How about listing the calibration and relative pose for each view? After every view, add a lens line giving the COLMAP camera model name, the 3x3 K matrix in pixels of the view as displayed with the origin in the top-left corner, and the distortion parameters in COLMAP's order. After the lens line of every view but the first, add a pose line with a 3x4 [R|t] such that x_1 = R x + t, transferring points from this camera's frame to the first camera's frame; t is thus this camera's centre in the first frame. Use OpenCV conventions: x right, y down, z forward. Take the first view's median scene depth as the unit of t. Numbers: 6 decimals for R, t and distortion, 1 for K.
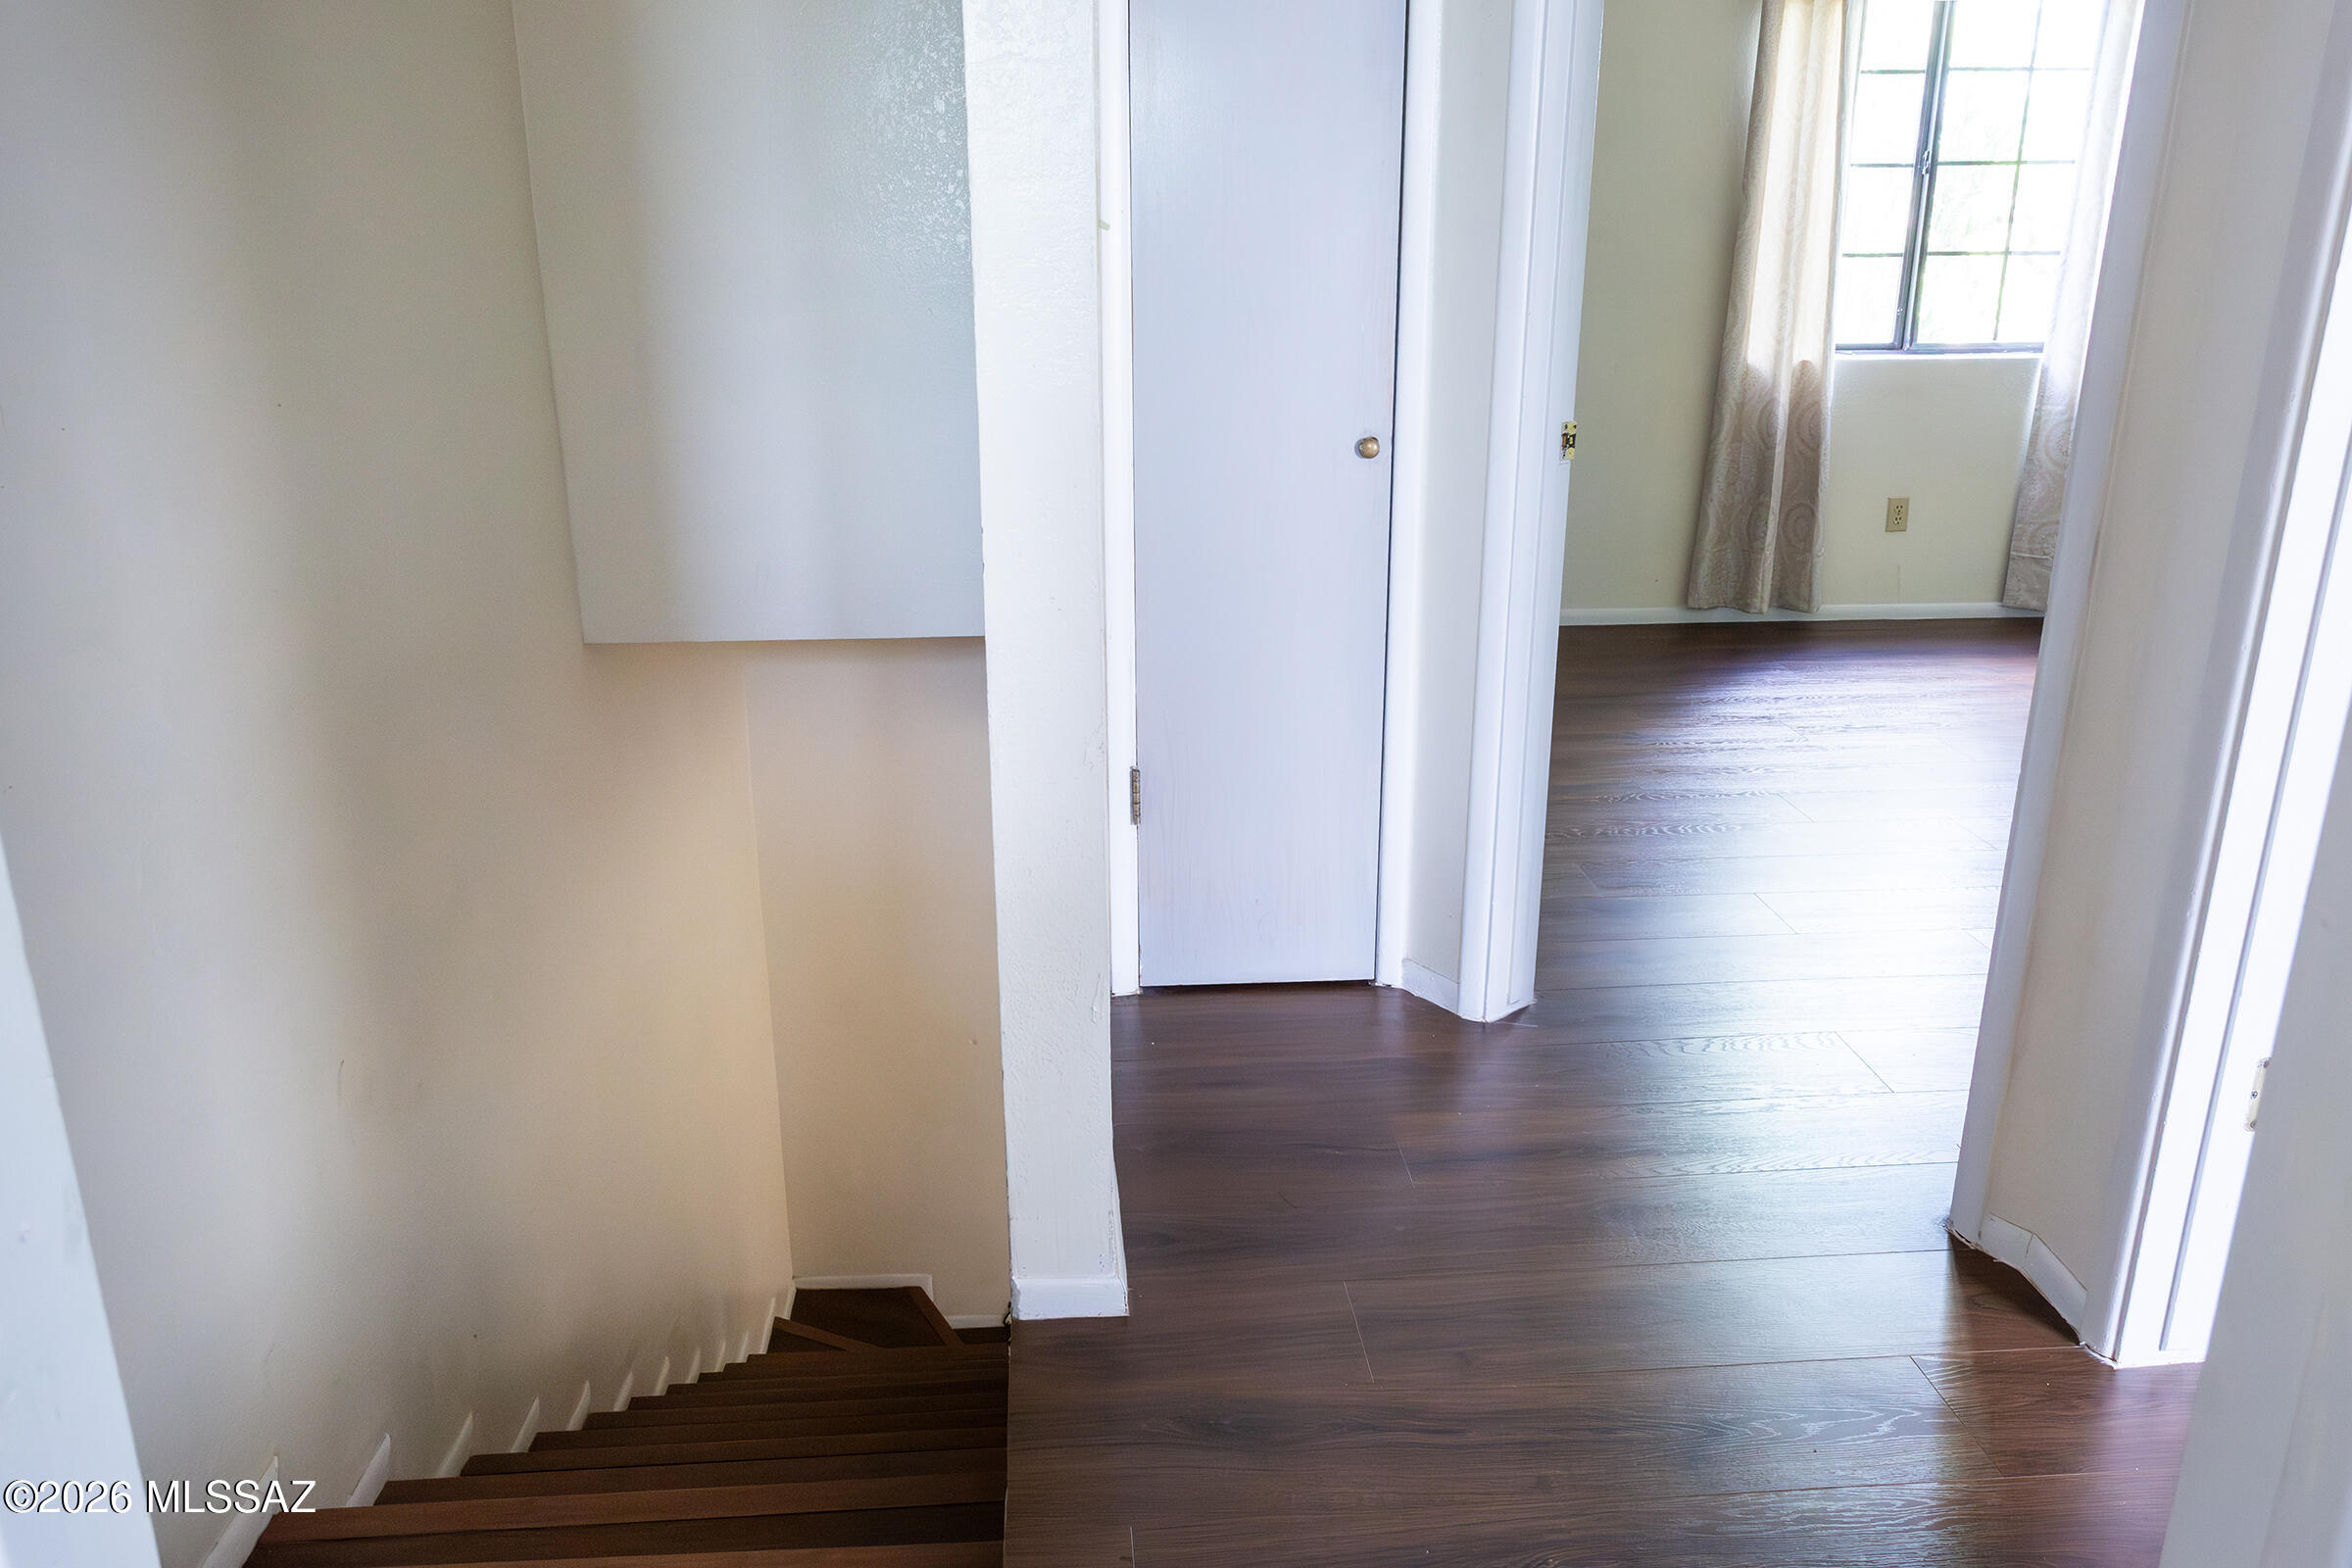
lens RADIAL K [[1581.6, 0, 1173.1], [0, 1581.6, 718.9], [0, 0, 1]] dist [-0.027807, 0.022998]
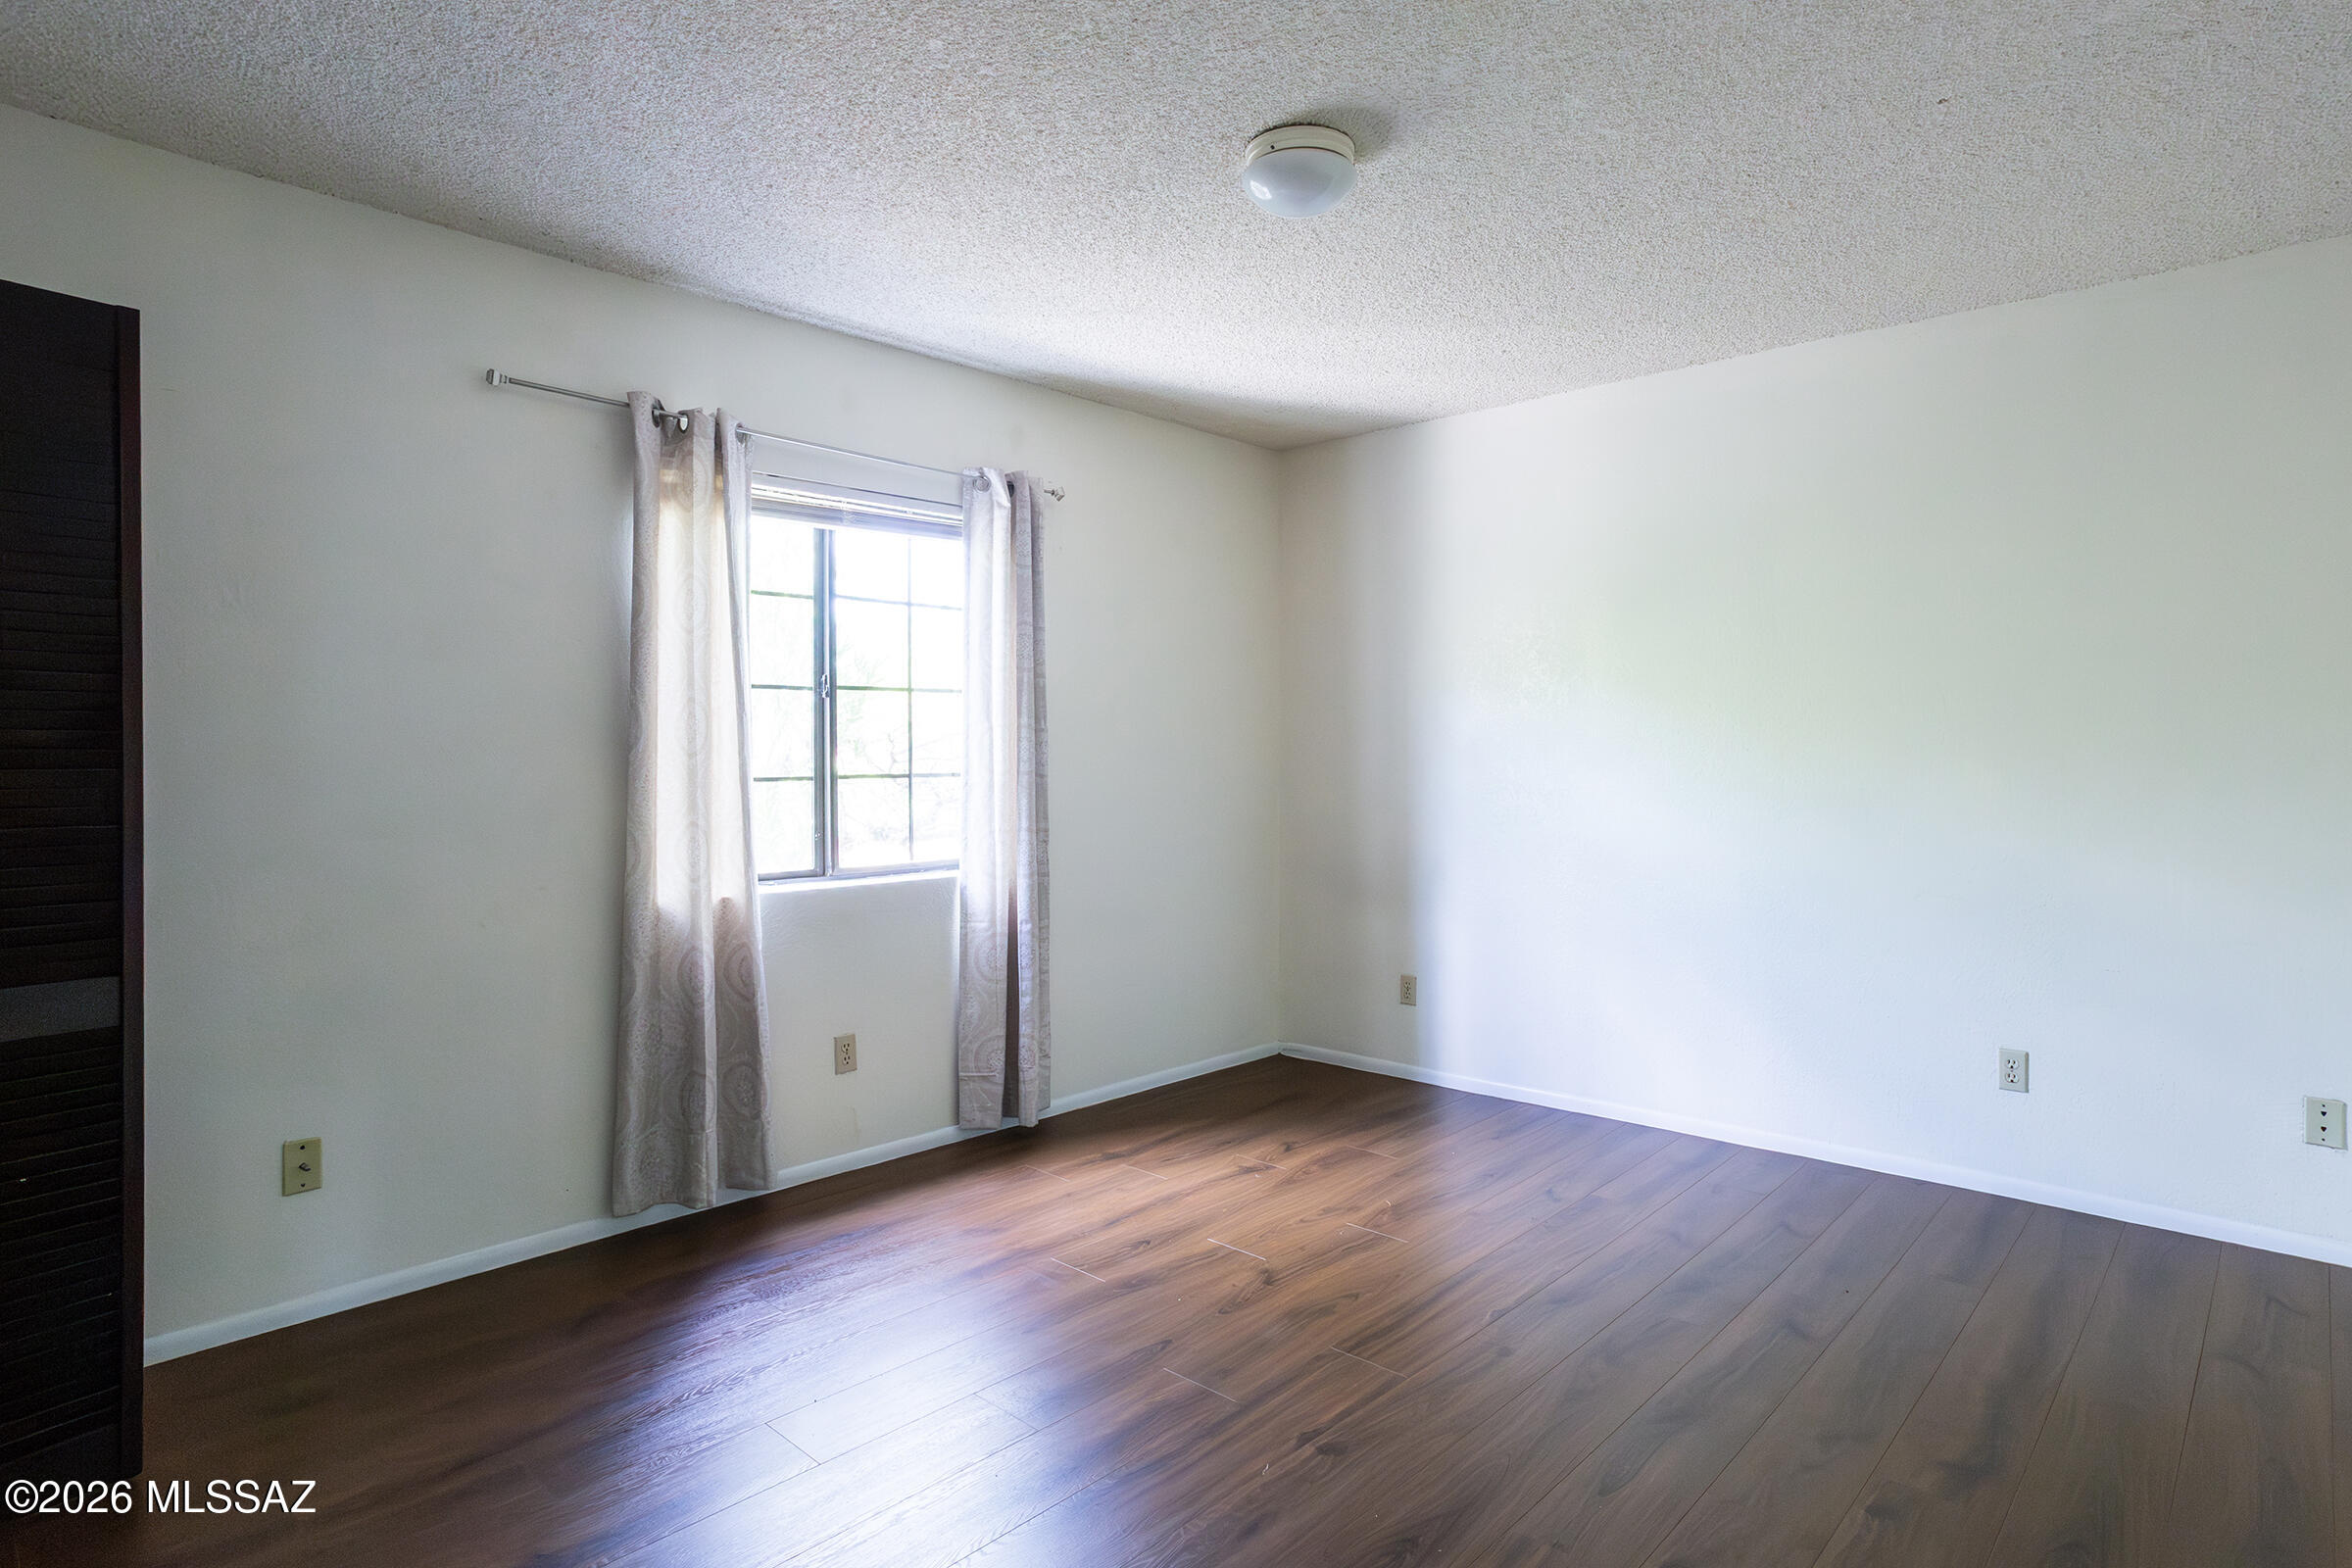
lens RADIAL K [[1233.1, 0, 1176.9], [0, 1233.1, 761.8], [0, 0, 1]] dist [-0.039319, 0.028217]
pose [[0.737976, -0.002524, 0.674822, 0.168284], [0.195604, 0.957863, -0.210326, -0.141532], [-0.645857, 0.287213, 0.707374, 0.442892]]
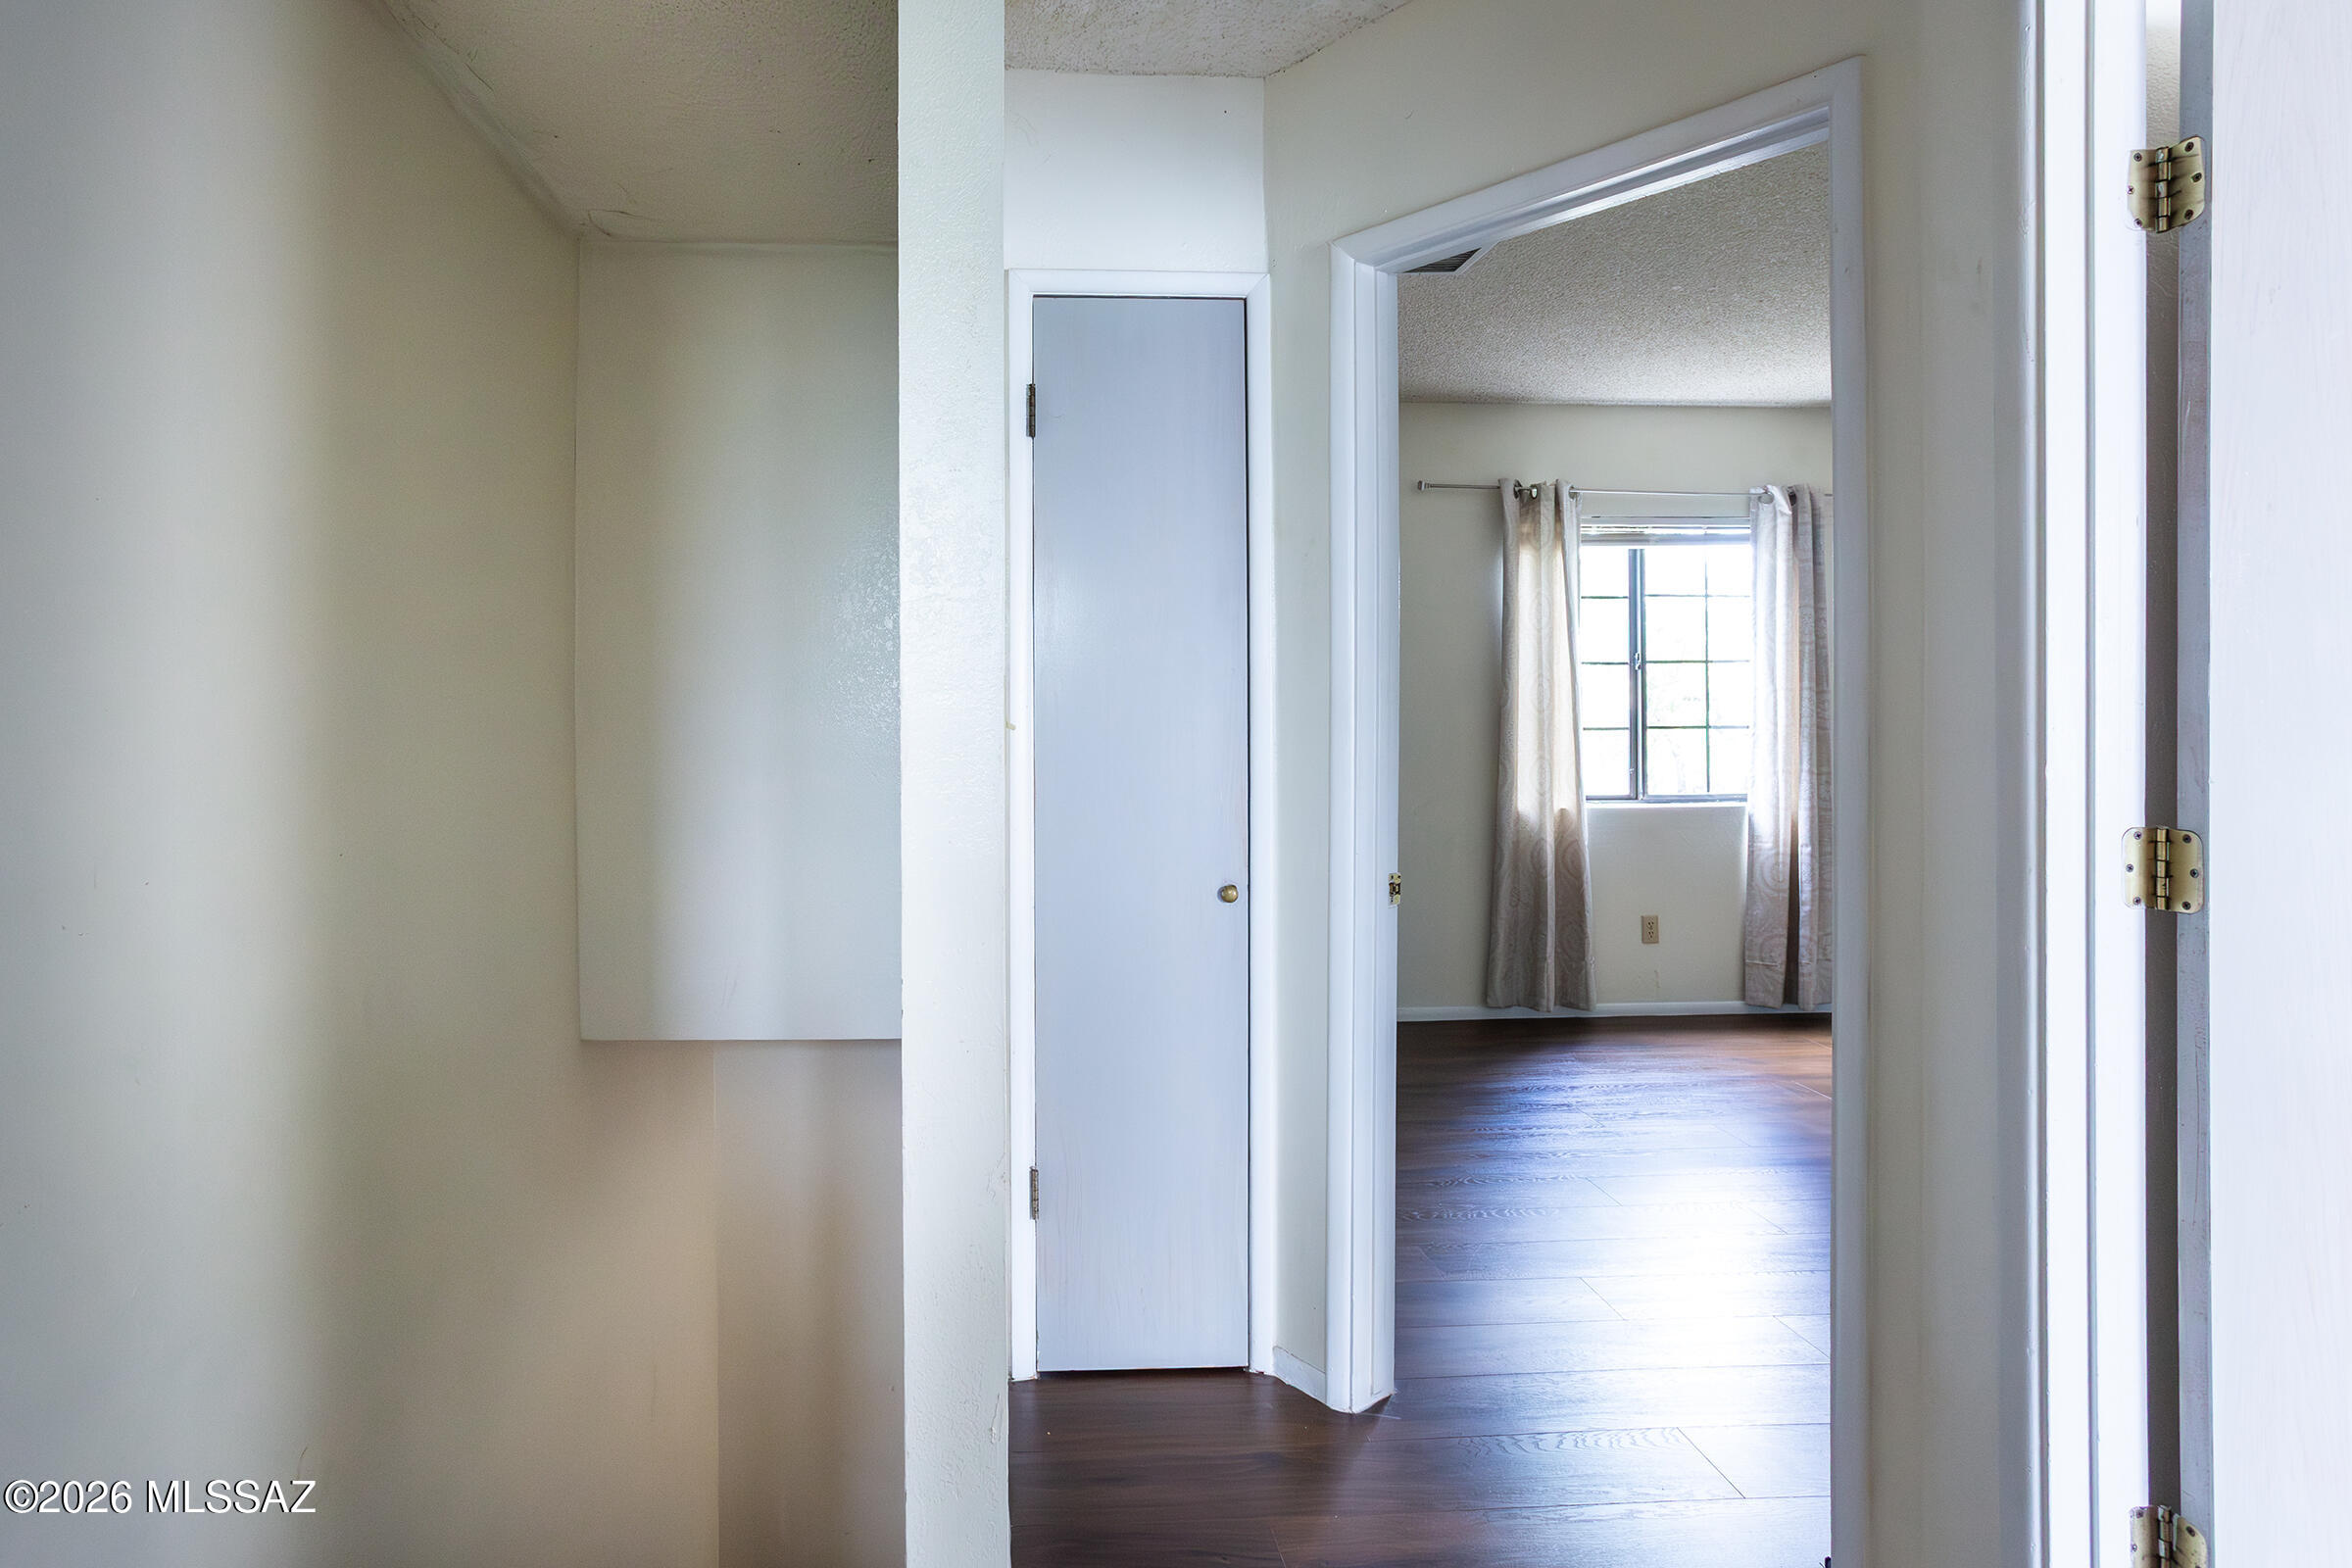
lens RADIAL K [[1233.1, 0, 1065.6], [0, 1233.1, 708.7], [0, 0, 1]] dist [-0.039319, 0.028217]
pose [[0.999998, 0.001737, -0.001278, -0.000257], [-0.002035, 0.956399, -0.292055, -0.018527], [0.000715, 0.292057, 0.956401, 0.033987]]
